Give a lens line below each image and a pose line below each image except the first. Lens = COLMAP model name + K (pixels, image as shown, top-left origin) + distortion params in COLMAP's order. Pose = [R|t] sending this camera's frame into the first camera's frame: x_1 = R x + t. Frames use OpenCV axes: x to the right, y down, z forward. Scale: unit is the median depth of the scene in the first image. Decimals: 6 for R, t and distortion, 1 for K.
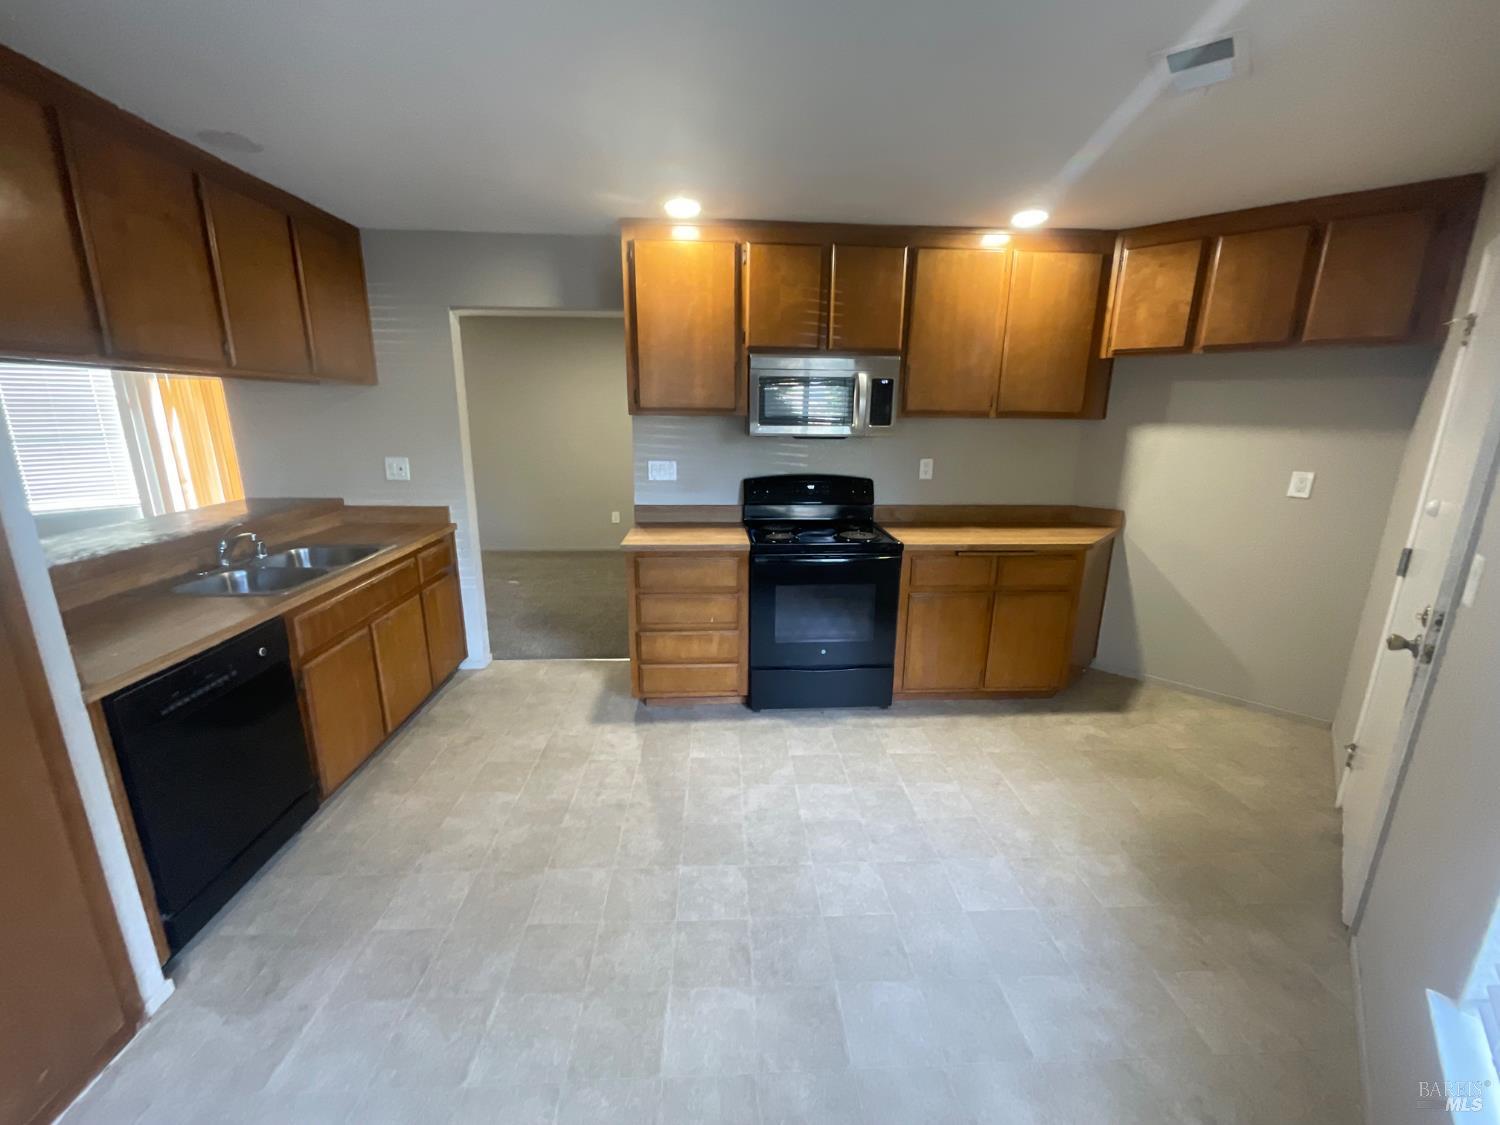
lens RADIAL K [[603.0, 0, 754.2], [0, 603.0, 559.3], [0, 0, 1]] dist [0.007052, -0.004304]
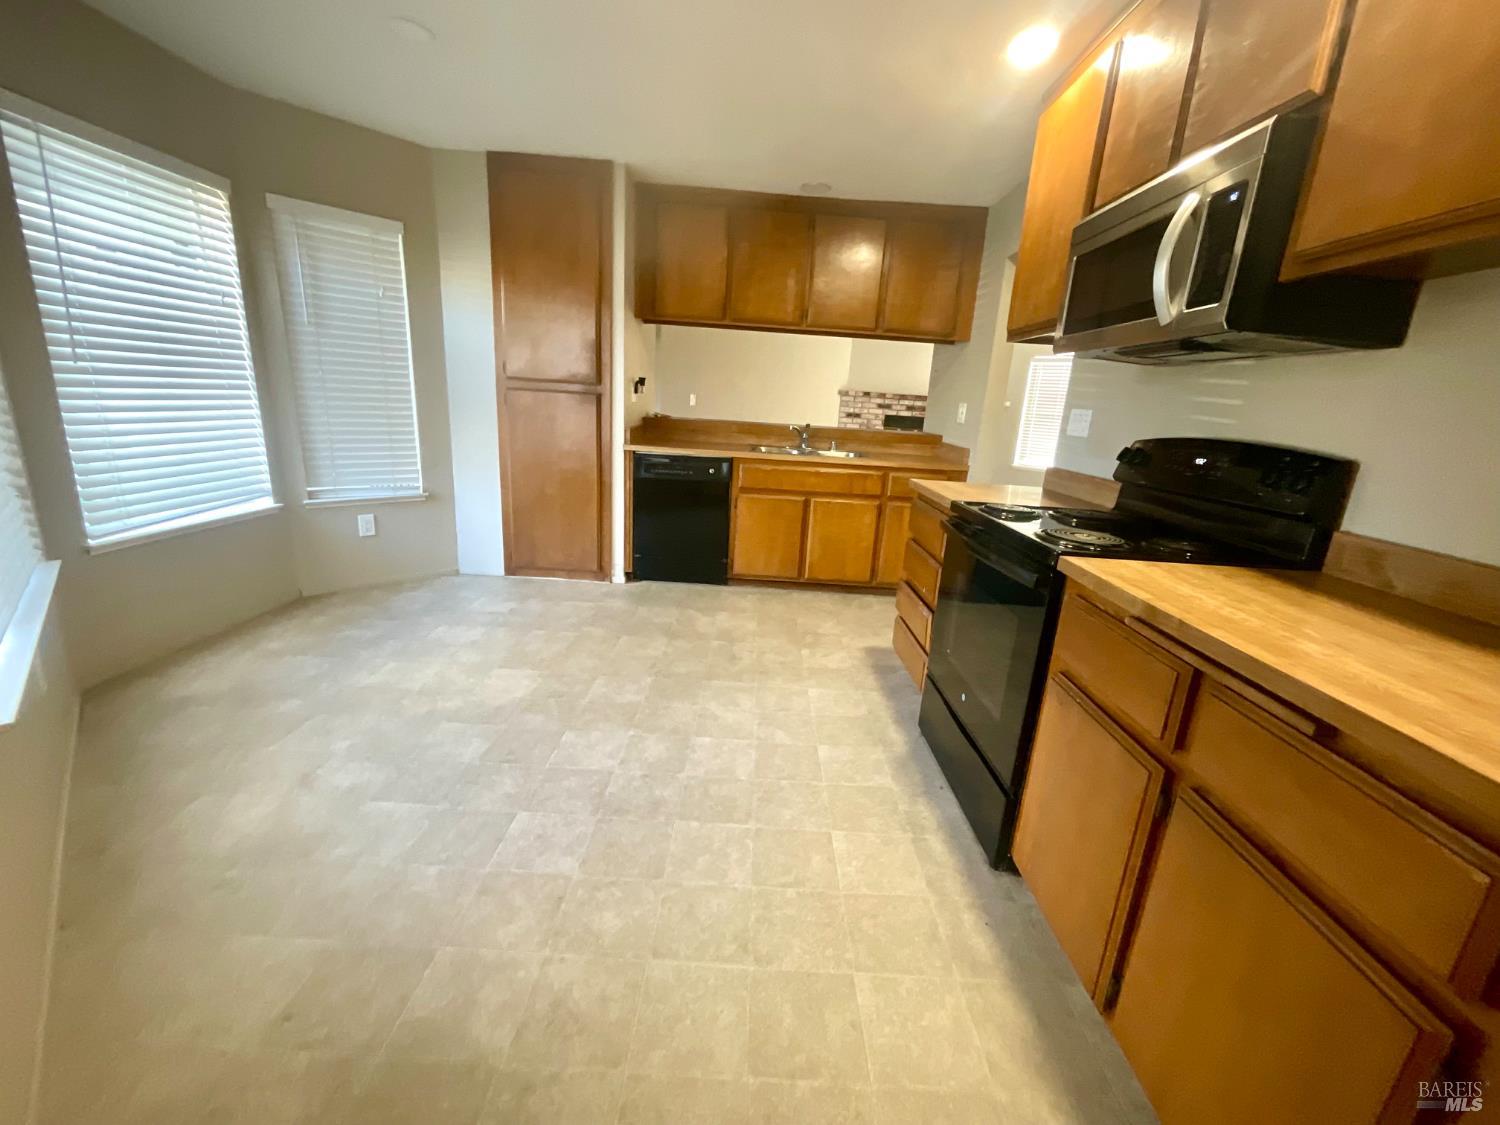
lens RADIAL K [[603.0, 0, 752.6], [0, 603.0, 557.0], [0, 0, 1]] dist [0.007052, -0.004304]
pose [[-0.056067, 0.239290, -0.969328, 0.756907], [-0.297165, 0.922857, 0.245007, -0.072005], [0.953179, 0.301787, 0.019367, 0.808174]]
